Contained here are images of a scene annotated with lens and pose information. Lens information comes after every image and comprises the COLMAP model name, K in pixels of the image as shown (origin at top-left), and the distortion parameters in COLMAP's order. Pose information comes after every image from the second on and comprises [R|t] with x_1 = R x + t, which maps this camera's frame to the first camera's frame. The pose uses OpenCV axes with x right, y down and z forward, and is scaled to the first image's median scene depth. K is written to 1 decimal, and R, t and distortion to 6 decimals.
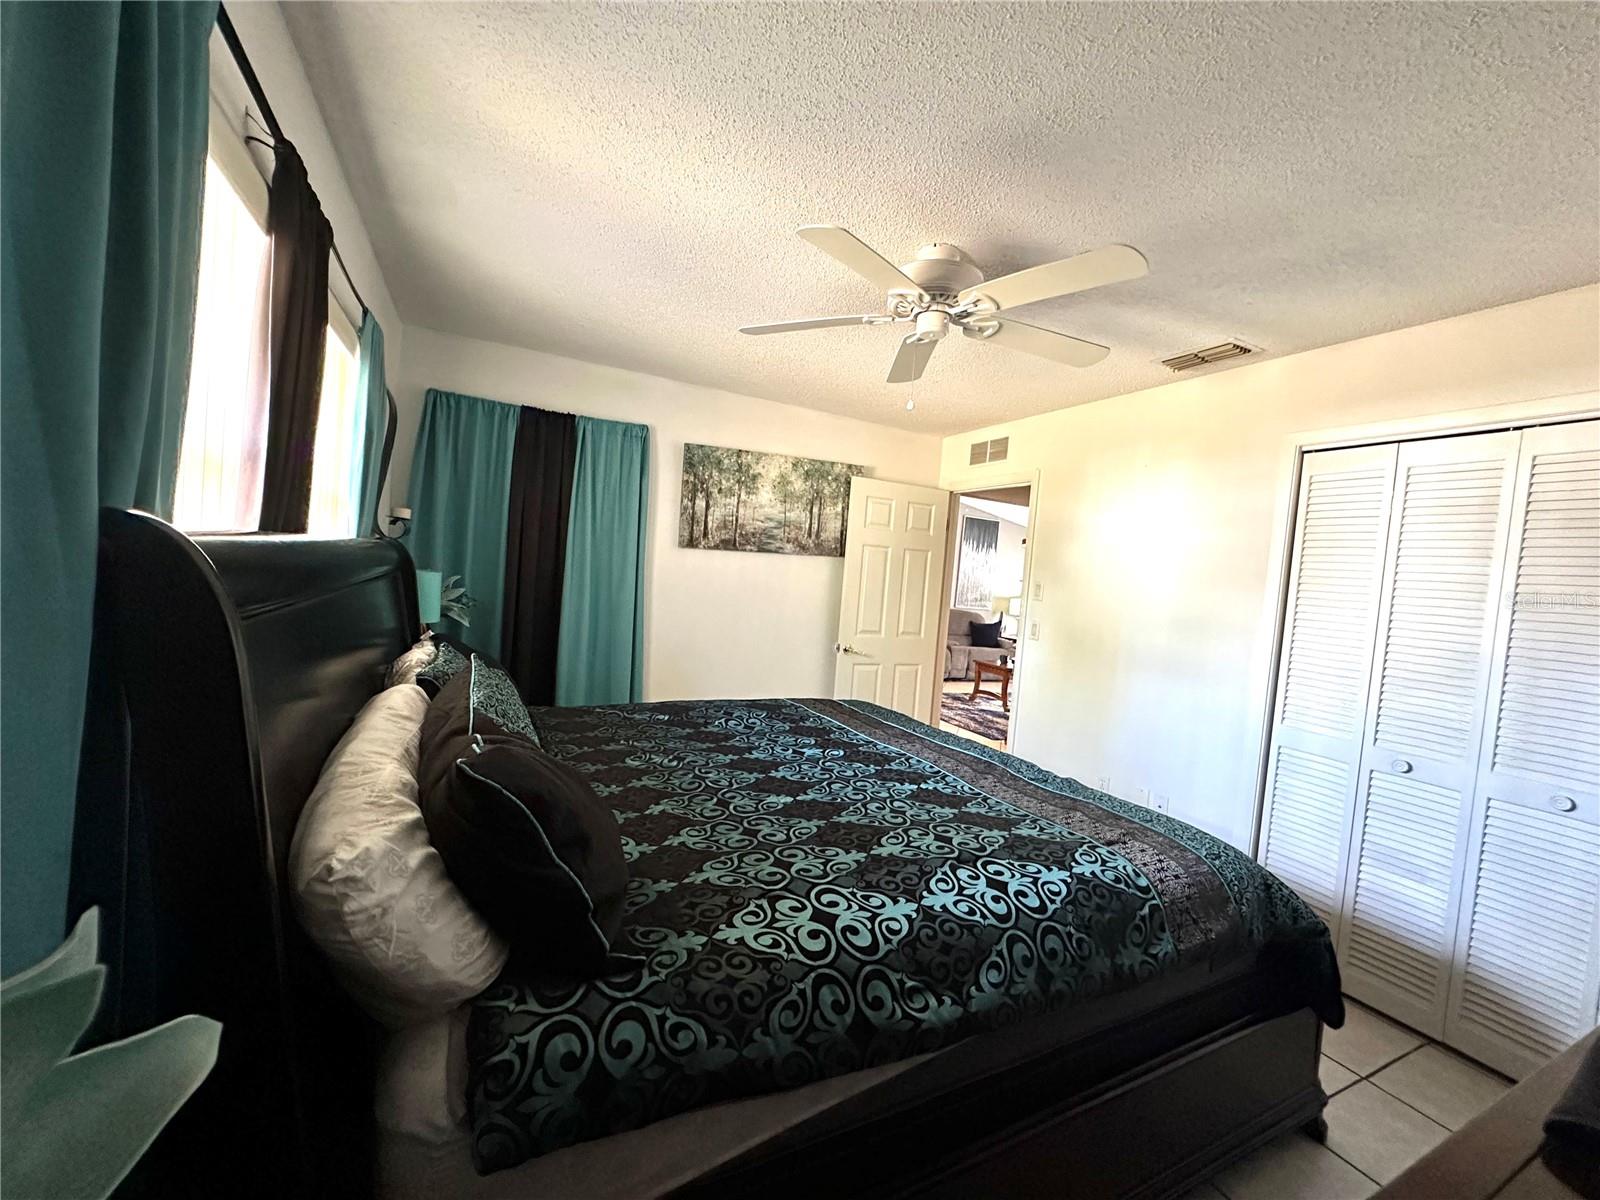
lens RADIAL K [[640.3, 0, 801.7], [0, 640.3, 600.2], [0, 0, 1]] dist [-0.003554, 0.000165]
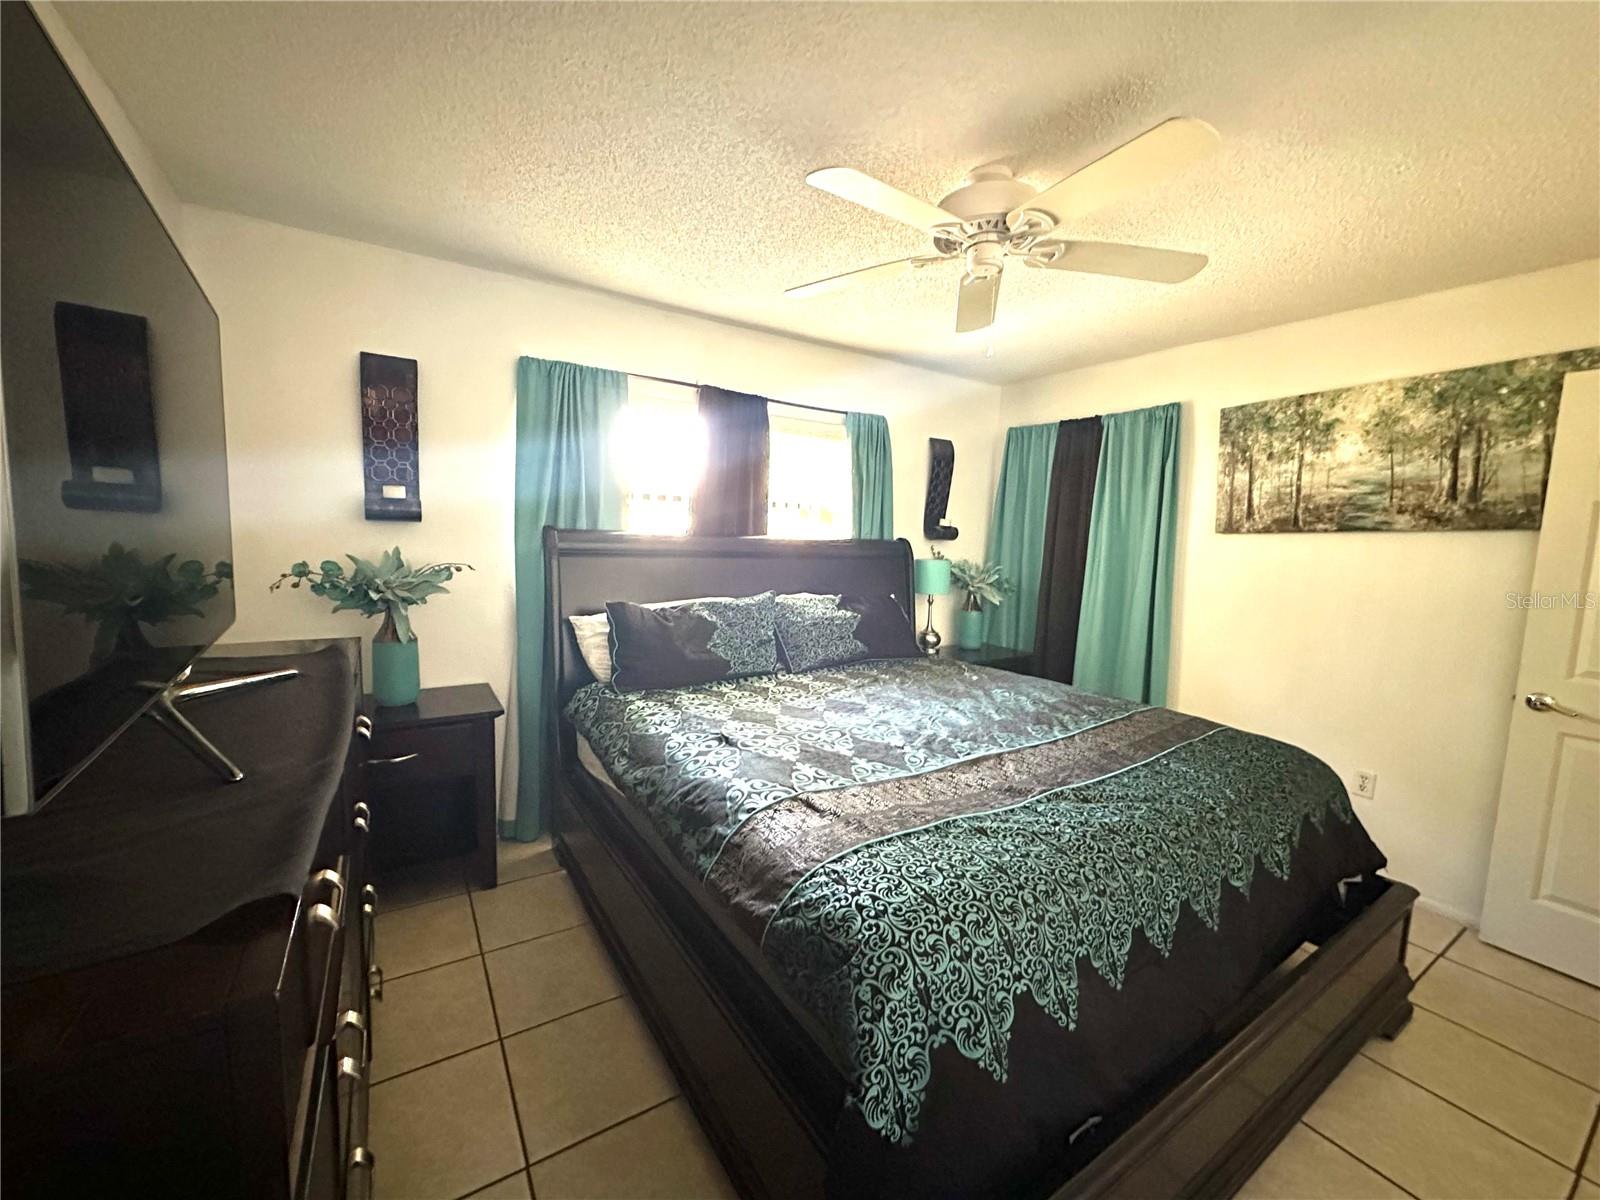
lens RADIAL K [[640.3, 0, 801.7], [0, 640.3, 600.2], [0, 0, 1]] dist [-0.003554, 0.000165]
pose [[0.104468, 0.027466, -0.994149, 0.580426], [-0.071131, 0.997265, 0.020077, 0.027446], [0.991981, 0.068618, 0.106136, 0.362239]]
